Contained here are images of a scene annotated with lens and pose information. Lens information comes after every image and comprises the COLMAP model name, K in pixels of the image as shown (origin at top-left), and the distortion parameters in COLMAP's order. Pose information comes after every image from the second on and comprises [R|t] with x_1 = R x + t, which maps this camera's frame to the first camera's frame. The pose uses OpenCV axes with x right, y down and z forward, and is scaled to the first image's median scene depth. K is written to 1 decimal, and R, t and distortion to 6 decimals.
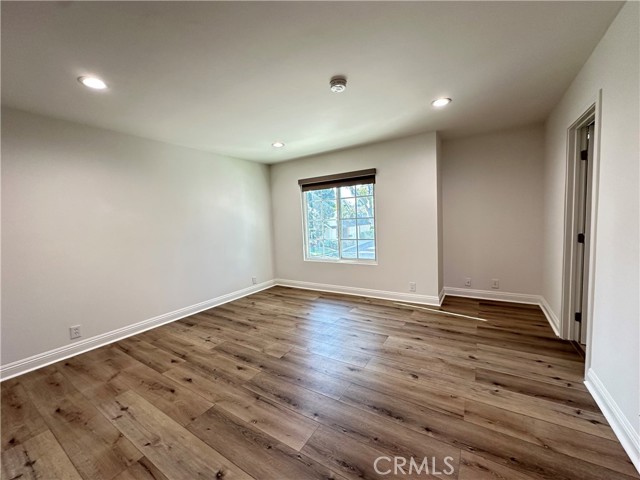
lens RADIAL K [[255.5, 0, 317.3], [0, 255.5, 240.7], [0, 0, 1]] dist [-0.007100, 0.001270]
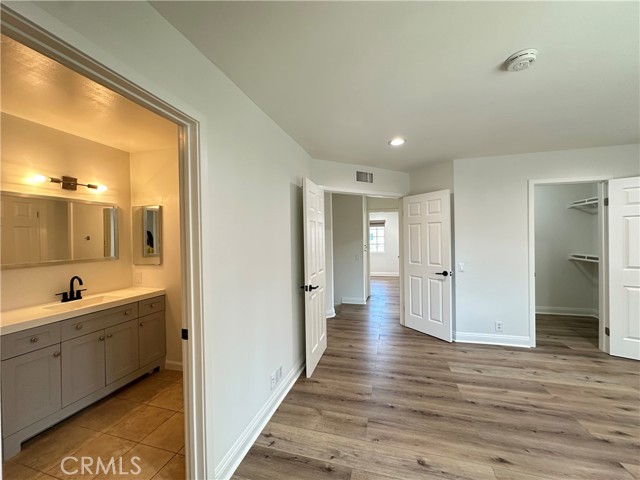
lens RADIAL K [[255.5, 0, 318.4], [0, 255.5, 238.7], [0, 0, 1]] dist [-0.007100, 0.001270]
pose [[-0.956512, 0.062850, -0.284841, 0.692990], [0.037598, 0.994930, 0.093275, -0.182532], [0.289259, 0.078509, -0.954026, 1.281836]]
